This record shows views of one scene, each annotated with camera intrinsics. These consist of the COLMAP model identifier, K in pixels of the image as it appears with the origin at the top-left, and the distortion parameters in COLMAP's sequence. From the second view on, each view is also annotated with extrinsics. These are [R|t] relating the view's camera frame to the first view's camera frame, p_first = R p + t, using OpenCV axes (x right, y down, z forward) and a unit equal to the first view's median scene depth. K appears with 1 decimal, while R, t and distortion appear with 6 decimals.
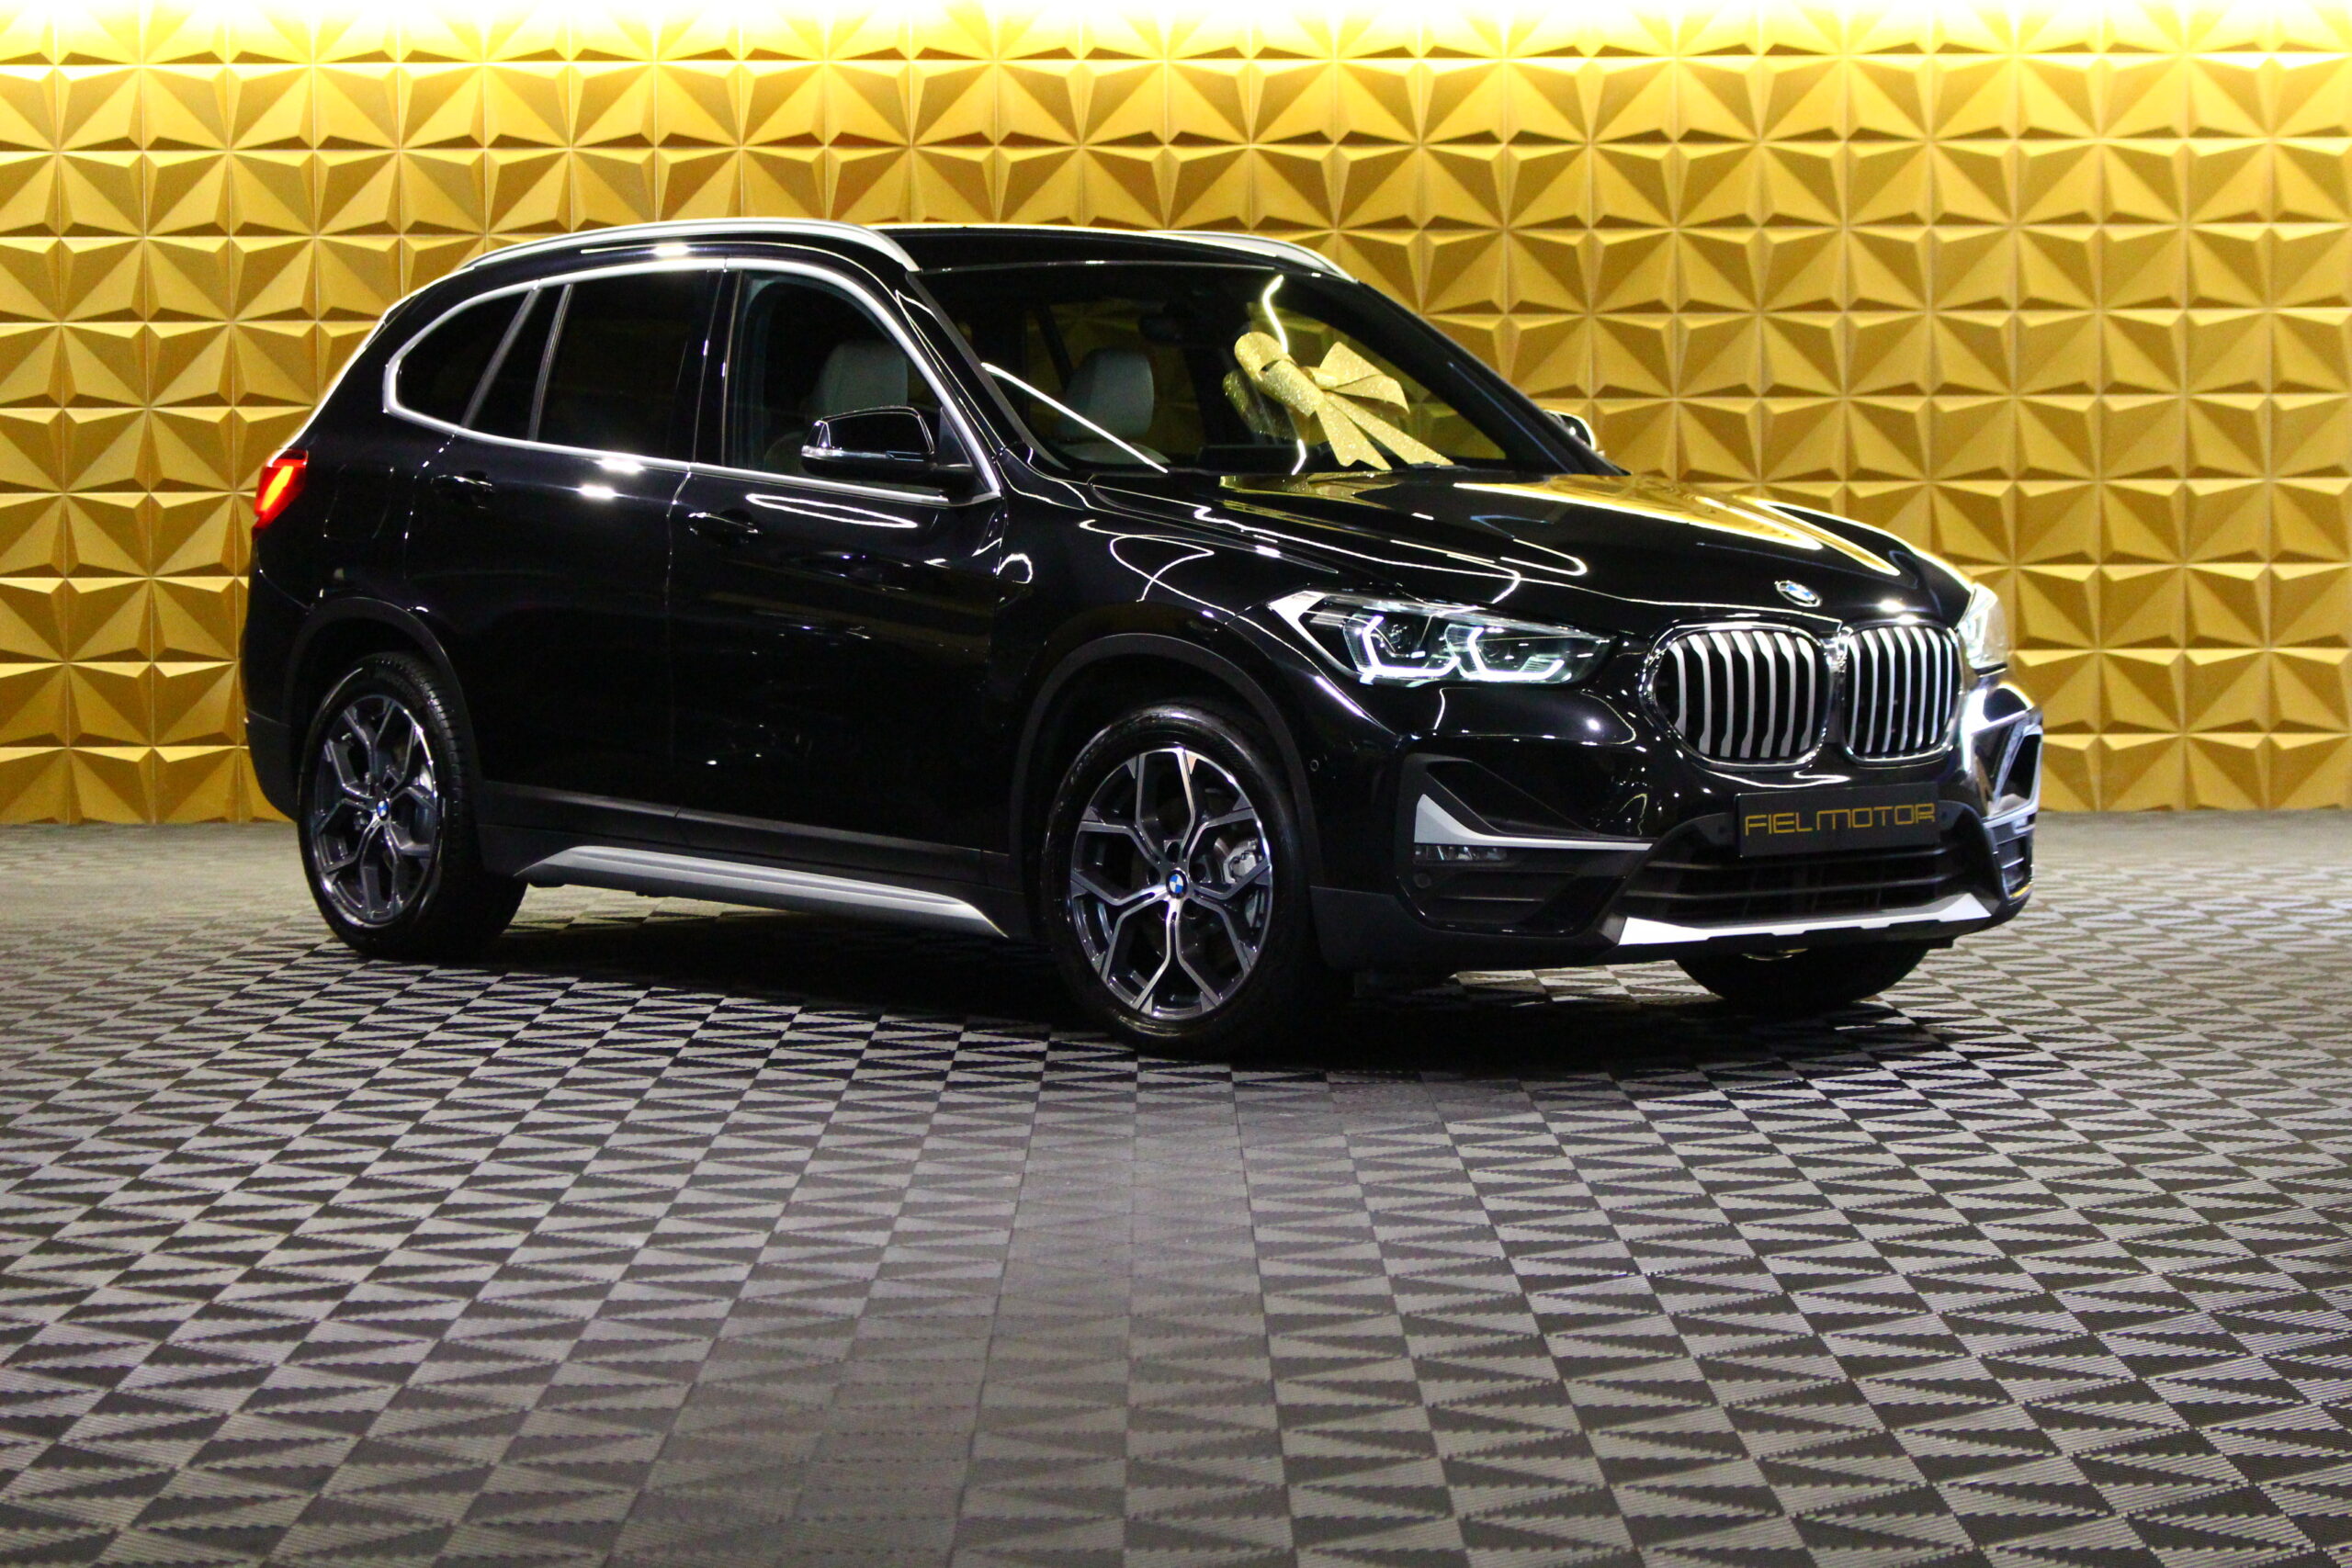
lens RADIAL K [[5912.9, 0, 1176.0], [0, 5912.9, 784.0], [0, 0, 1]] dist [-0.021969, -0.055881]
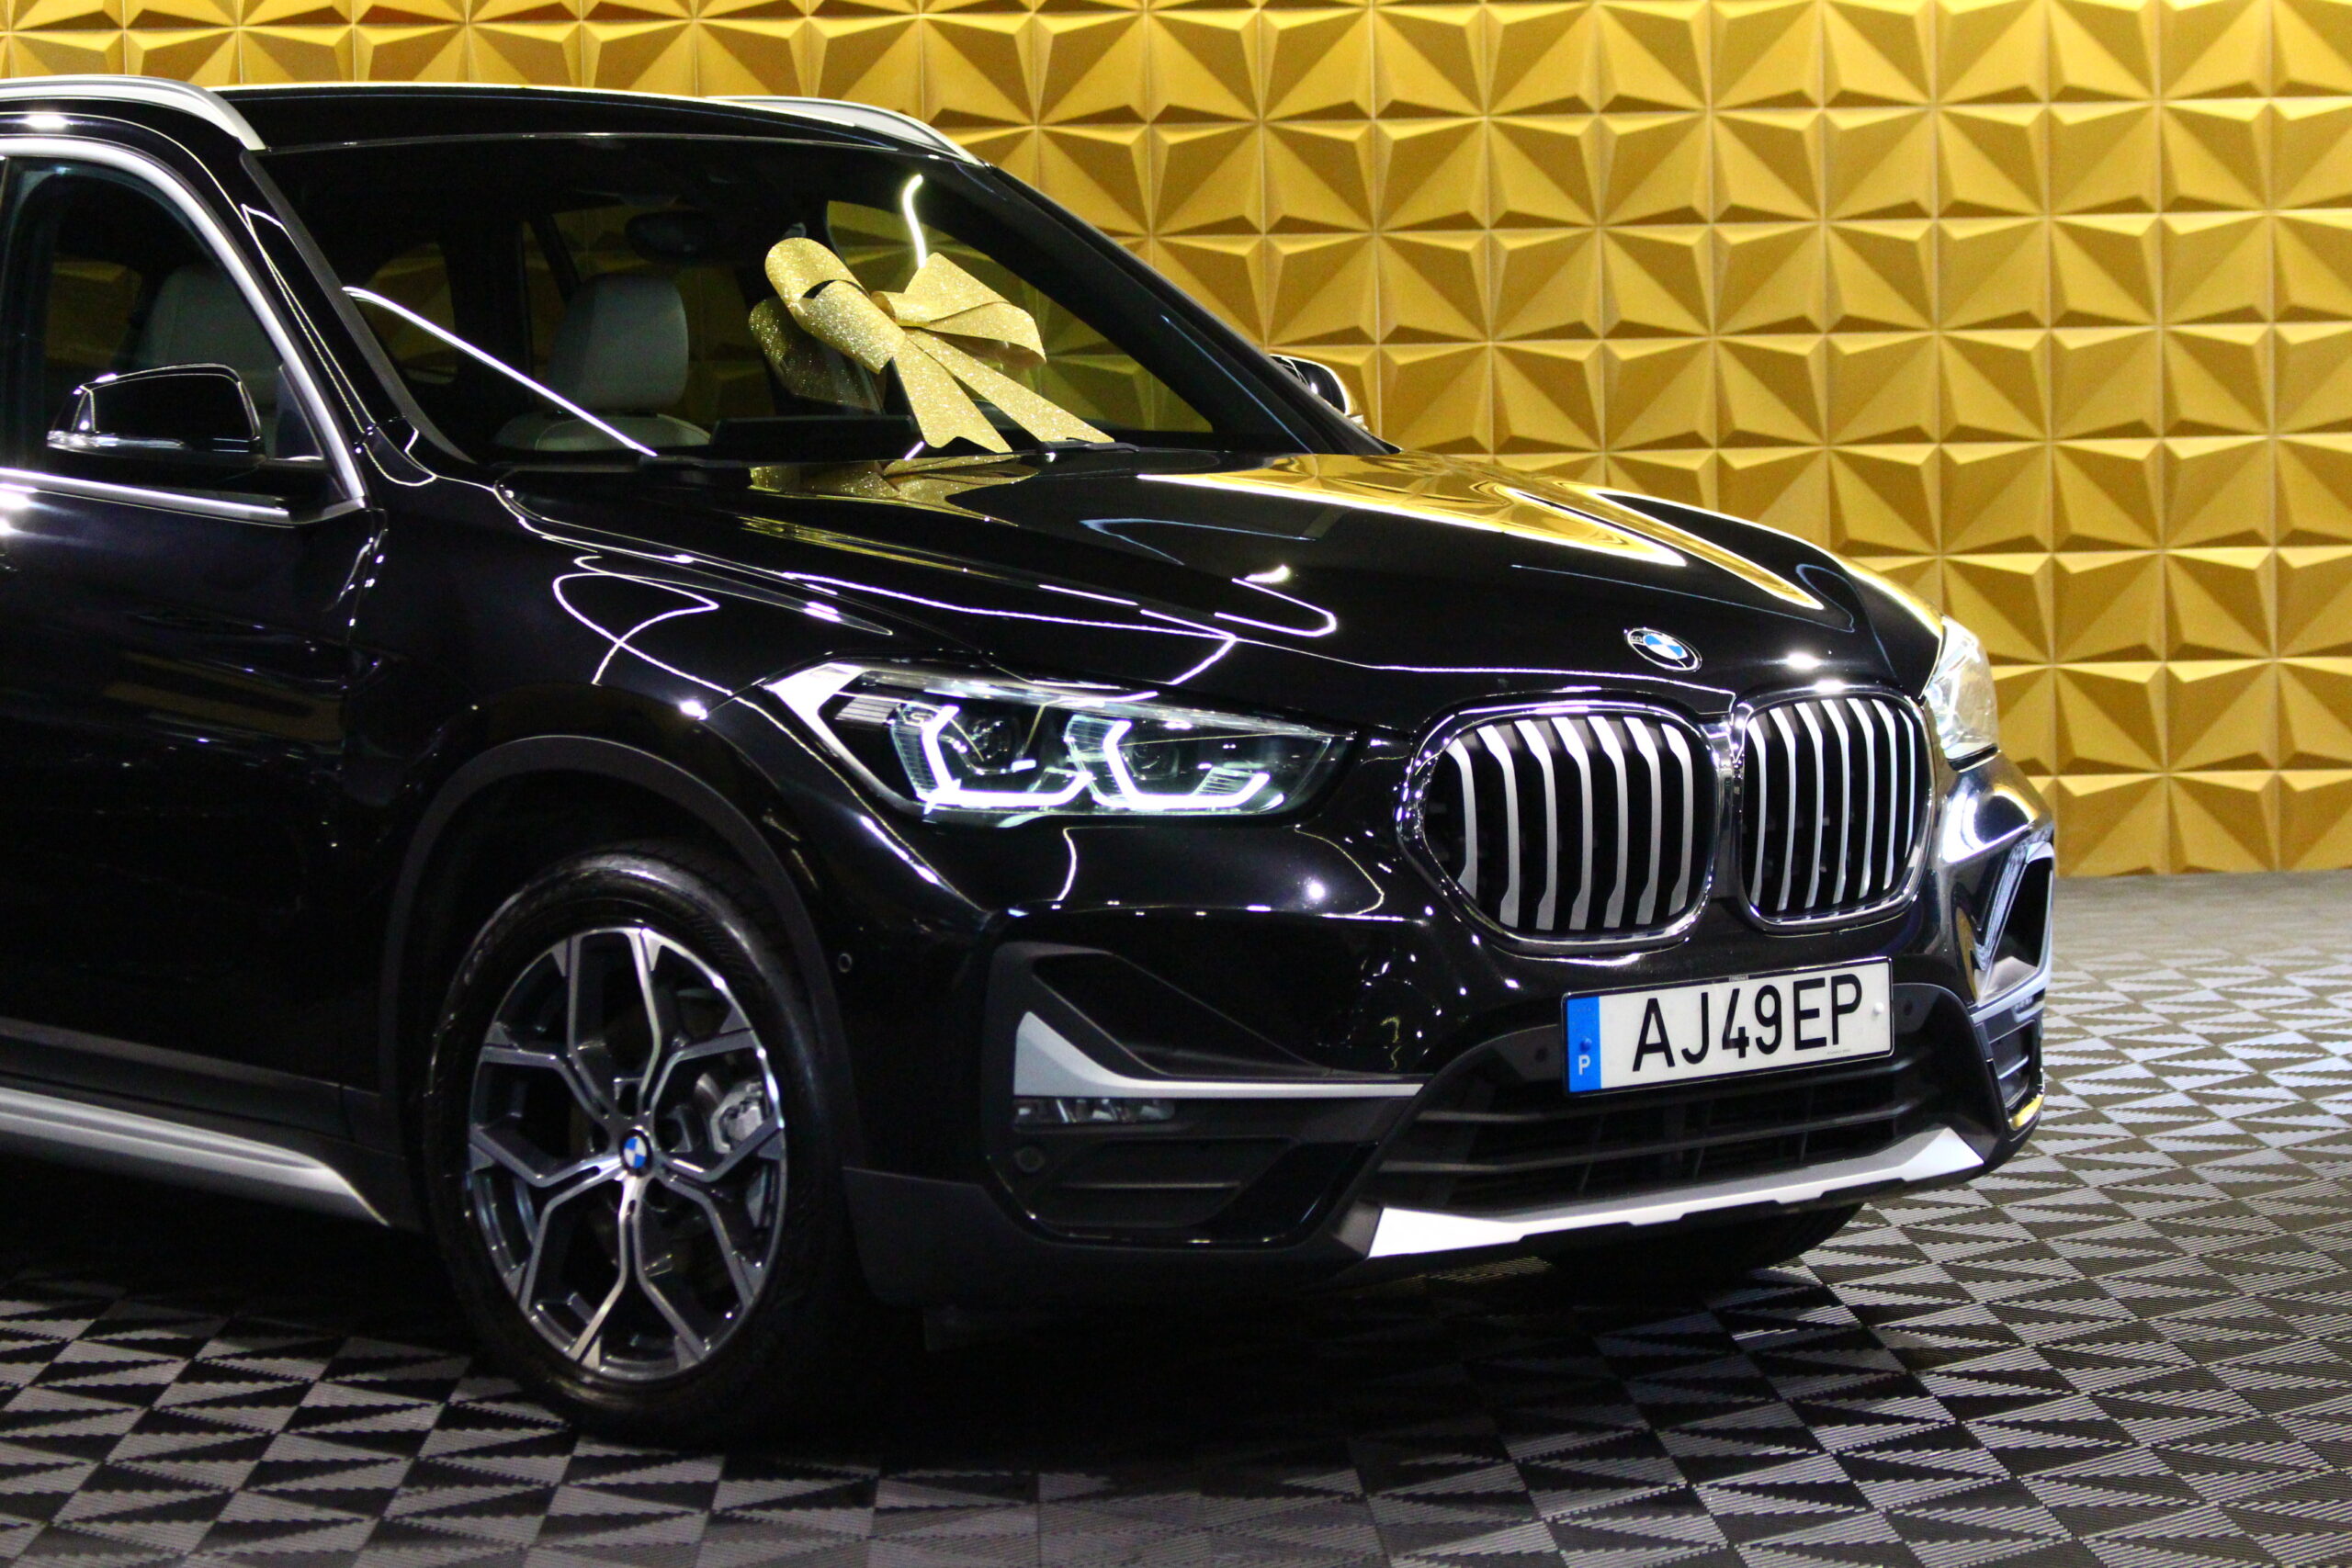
lens RADIAL K [[5912.9, 0, 1176.0], [0, 5912.9, 784.0], [0, 0, 1]] dist [-0.021969, -0.055881]
pose [[0.999548, -0.018247, 0.023878, 0.040446], [0.018104, 0.999817, 0.006224, -0.022733], [-0.023987, -0.005788, 0.999696, 0.392772]]
